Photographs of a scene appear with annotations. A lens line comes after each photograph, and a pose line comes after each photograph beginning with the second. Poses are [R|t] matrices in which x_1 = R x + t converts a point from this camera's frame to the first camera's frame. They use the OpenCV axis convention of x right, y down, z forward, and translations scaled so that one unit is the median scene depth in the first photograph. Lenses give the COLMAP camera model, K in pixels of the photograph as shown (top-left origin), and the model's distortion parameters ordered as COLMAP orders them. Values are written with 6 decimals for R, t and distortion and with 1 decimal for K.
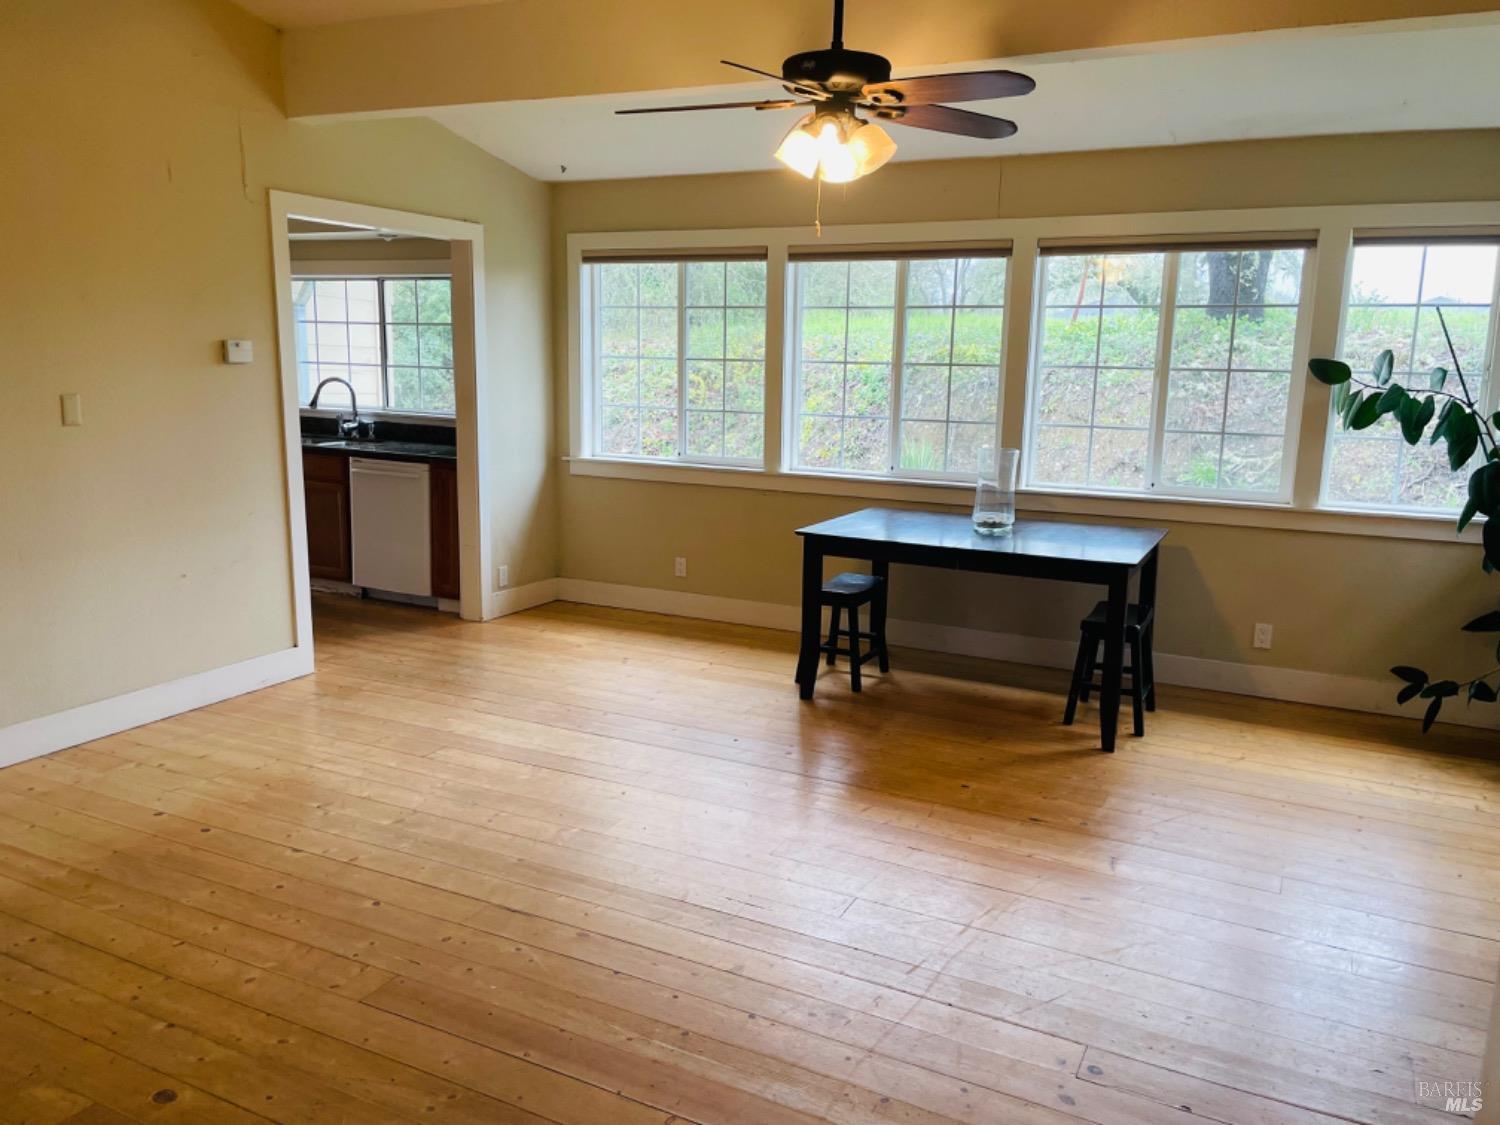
lens RADIAL K [[1143.0, 0, 765.9], [0, 1143.0, 564.6], [0, 0, 1]] dist [0.070208, -0.062211]
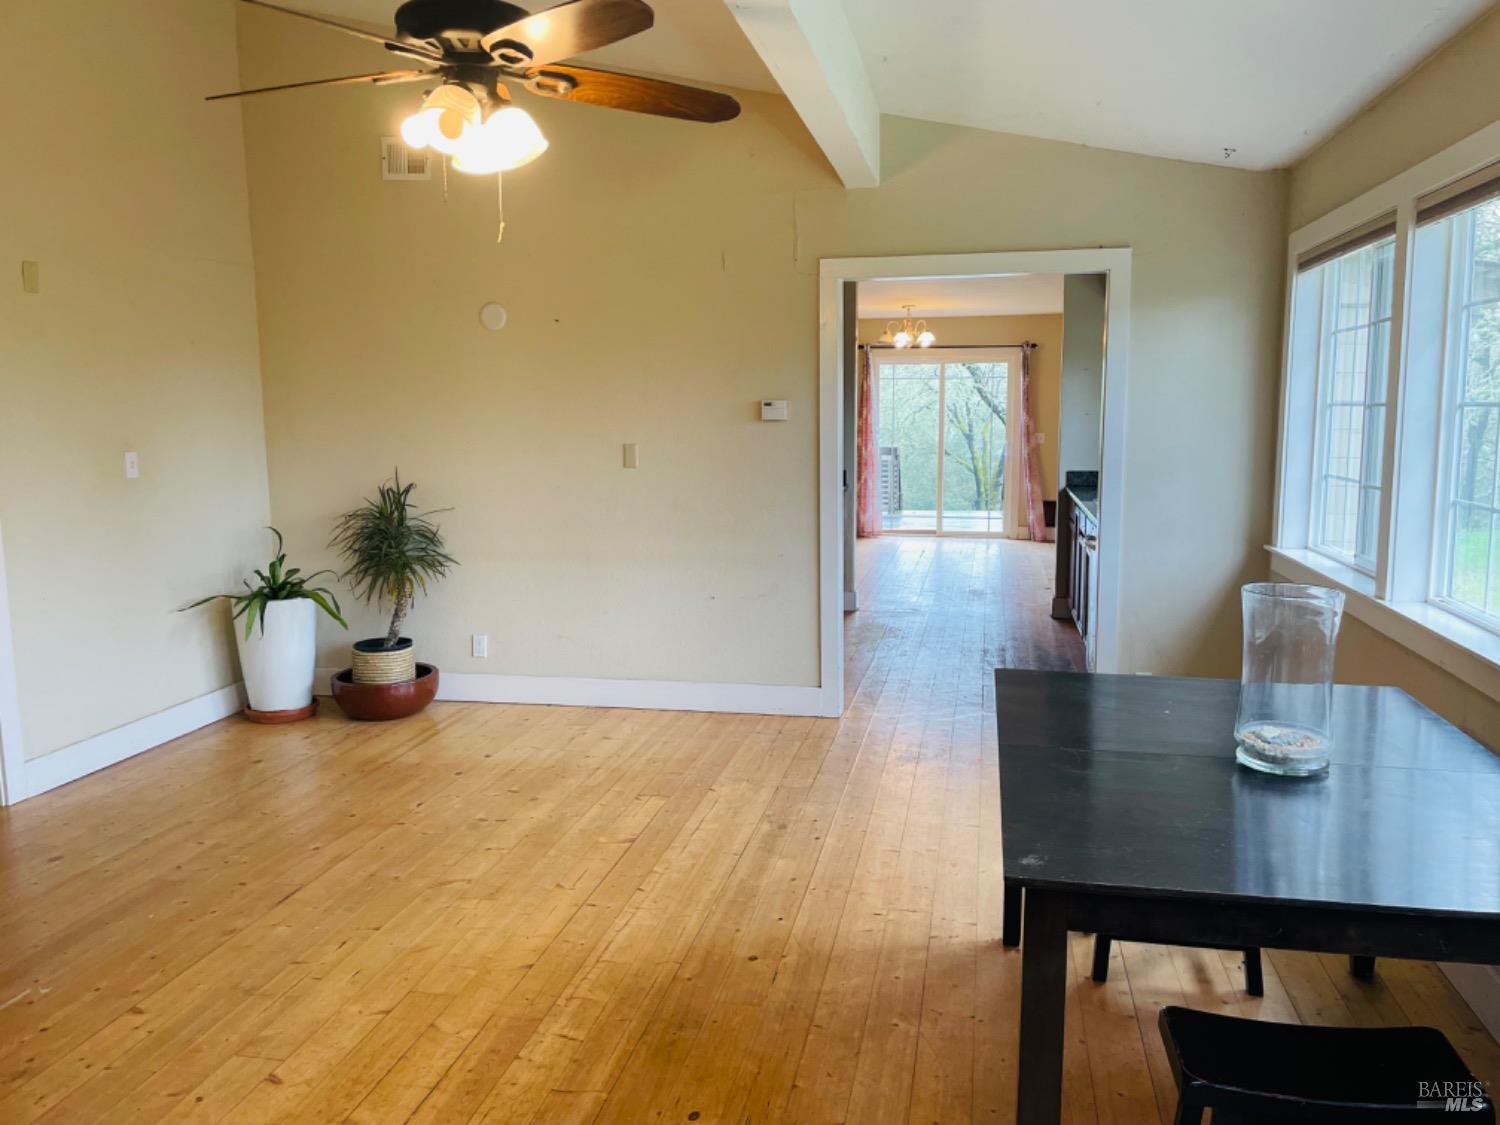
lens RADIAL K [[1143.0, 0, 749.9], [0, 1143.0, 552.2], [0, 0, 1]] dist [0.070208, -0.062211]
pose [[0.251767, 0.102689, -0.962325, 0.660427], [-0.164874, 0.984370, 0.061906, -0.121001], [0.953640, 0.143077, 0.264762, 0.755214]]
